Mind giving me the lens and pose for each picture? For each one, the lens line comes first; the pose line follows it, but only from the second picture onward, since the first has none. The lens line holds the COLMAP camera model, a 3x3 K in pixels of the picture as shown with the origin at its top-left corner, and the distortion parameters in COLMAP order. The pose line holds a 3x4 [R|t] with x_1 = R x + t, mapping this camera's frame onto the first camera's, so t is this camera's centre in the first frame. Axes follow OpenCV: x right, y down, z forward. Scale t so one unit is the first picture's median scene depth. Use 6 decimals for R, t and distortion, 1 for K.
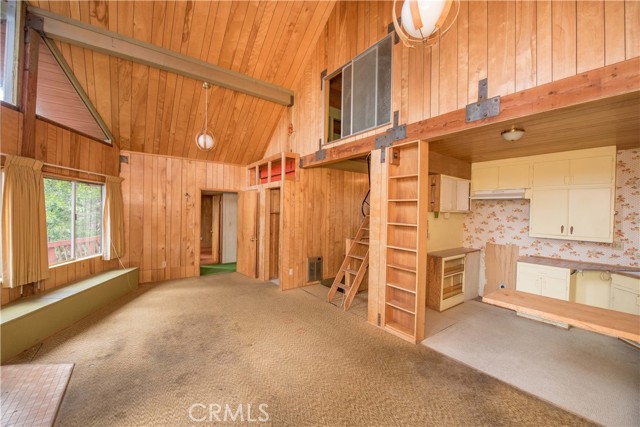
lens RADIAL K [[254.2, 0, 320.6], [0, 254.2, 215.5], [0, 0, 1]] dist [-0.019499, -0.002086]
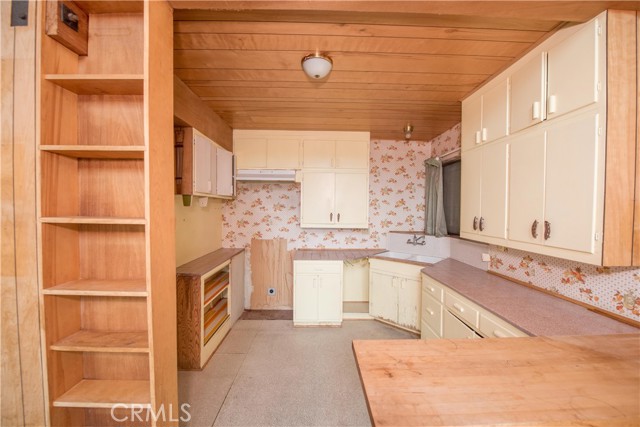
lens RADIAL K [[254.2, 0, 321.4], [0, 254.2, 215.8], [0, 0, 1]] dist [-0.019499, -0.002086]
pose [[0.575845, -0.036682, 0.816736, 0.177232], [0.016347, 0.999310, 0.033356, 0.017722], [-0.817395, -0.005857, 0.576047, 0.447780]]
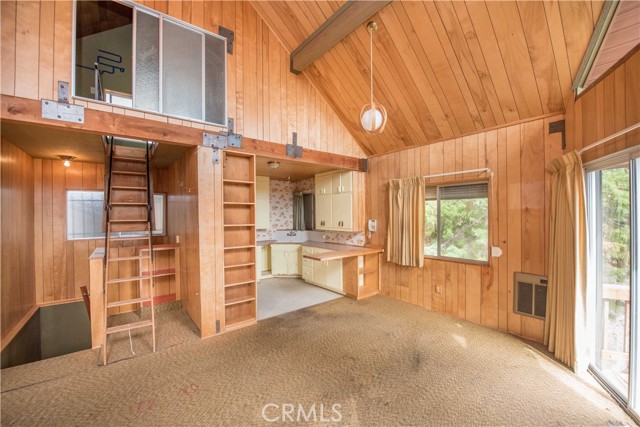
lens RADIAL K [[254.2, 0, 320.8], [0, 254.2, 215.5], [0, 0, 1]] dist [-0.019499, -0.002086]
pose [[-0.036277, -0.022658, 0.999085, -0.626729], [0.023852, 0.999439, 0.023532, -0.019387], [-0.999057, 0.024684, -0.035716, 0.543648]]
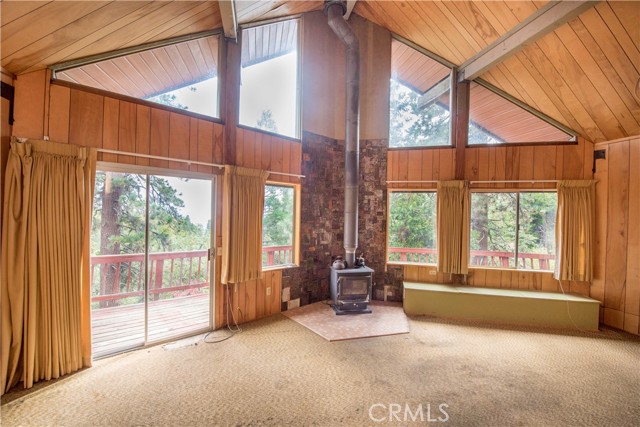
lens RADIAL K [[254.2, 0, 320.4], [0, 254.2, 215.2], [0, 0, 1]] dist [-0.019499, -0.002086]
pose [[-0.386083, -0.020748, -0.922231, 0.280284], [-0.041590, 0.999122, -0.005066, -0.003480], [0.921526, 0.036400, -0.386607, 0.655647]]
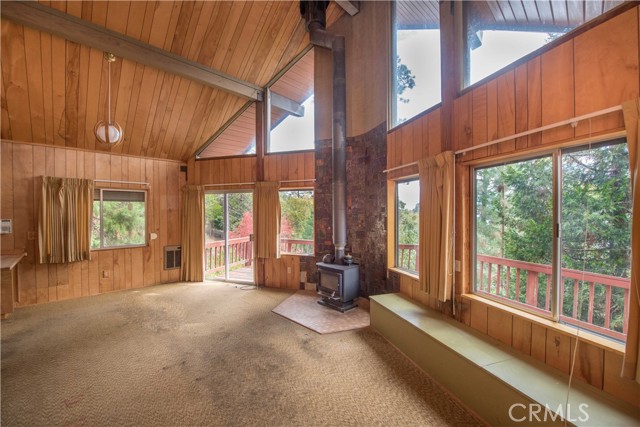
lens RADIAL K [[254.2, 0, 321.7], [0, 254.2, 216.4], [0, 0, 1]] dist [-0.019499, -0.002086]
pose [[-0.986992, -0.012423, -0.160286, -0.483654], [-0.017280, 0.999432, 0.028943, -0.024998], [0.159835, 0.031336, -0.986646, 1.393688]]
